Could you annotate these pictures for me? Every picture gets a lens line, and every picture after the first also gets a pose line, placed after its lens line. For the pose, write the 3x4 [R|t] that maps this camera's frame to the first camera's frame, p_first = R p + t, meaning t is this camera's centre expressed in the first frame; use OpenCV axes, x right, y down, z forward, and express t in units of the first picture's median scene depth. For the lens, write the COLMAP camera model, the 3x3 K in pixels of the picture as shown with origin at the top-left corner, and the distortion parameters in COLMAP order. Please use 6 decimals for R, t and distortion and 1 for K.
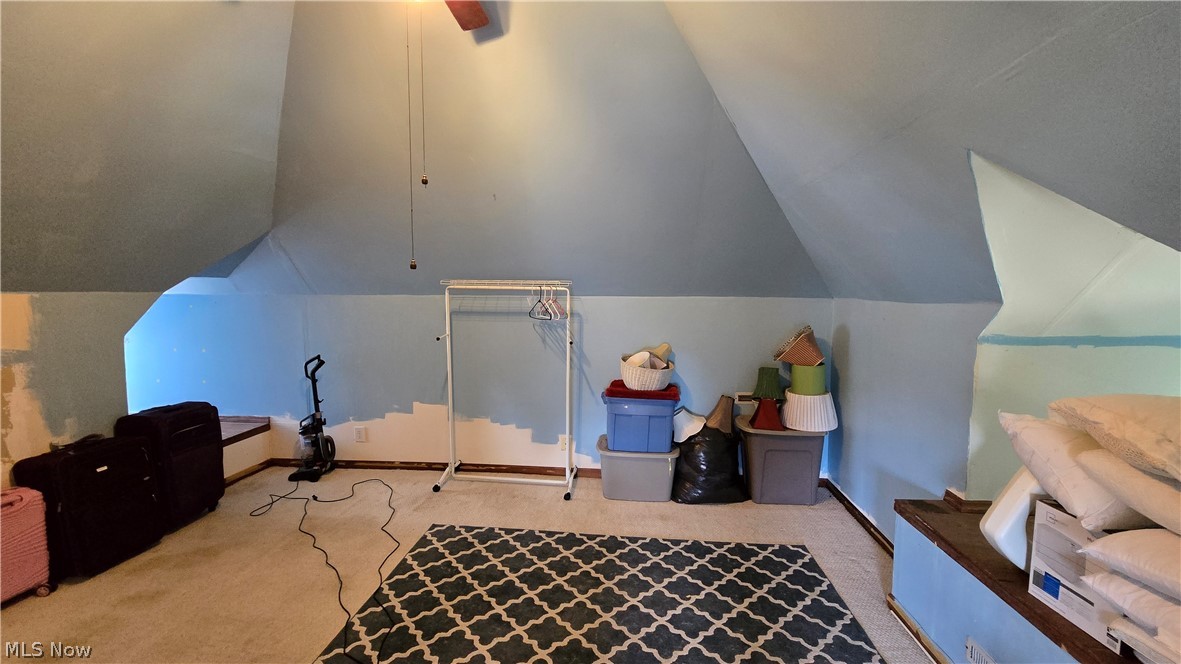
lens RADIAL K [[479.4, 0, 587.7], [0, 479.4, 329.9], [0, 0, 1]] dist [-0.008679, 0.000064]
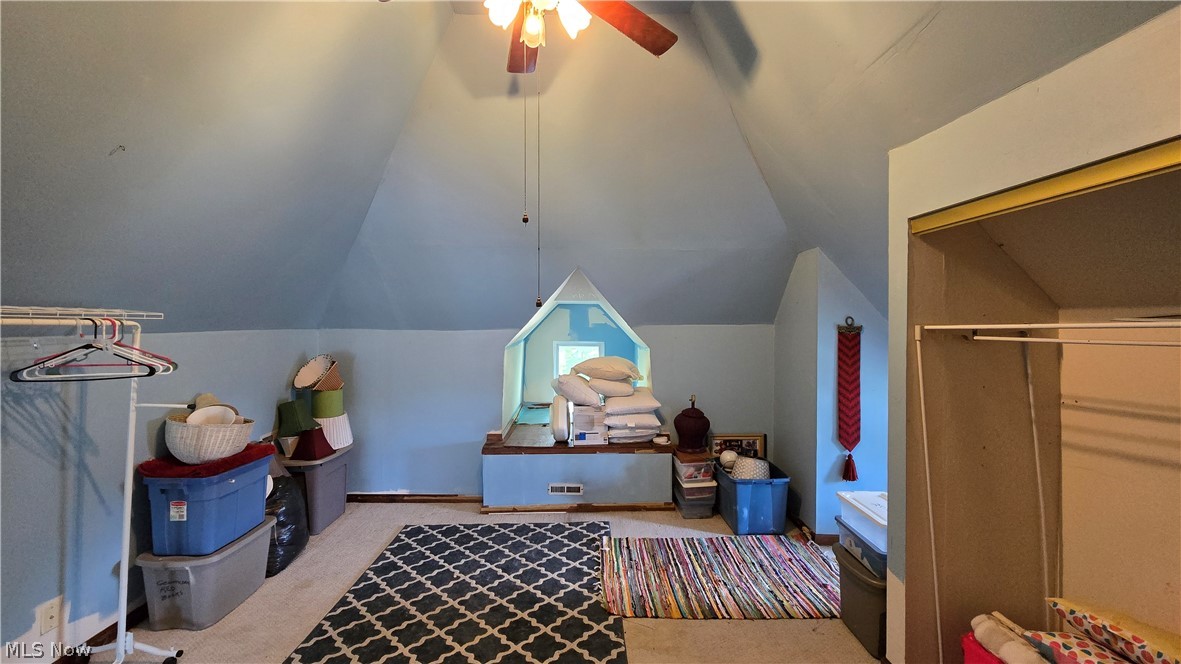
lens RADIAL K [[479.4, 0, 587.7], [0, 479.4, 329.9], [0, 0, 1]] dist [-0.008679, 0.000064]
pose [[-0.098179, -0.022516, 0.994914, -0.842444], [0.077352, 0.996547, 0.030186, -0.063320], [-0.992158, 0.079922, -0.096099, 0.607973]]
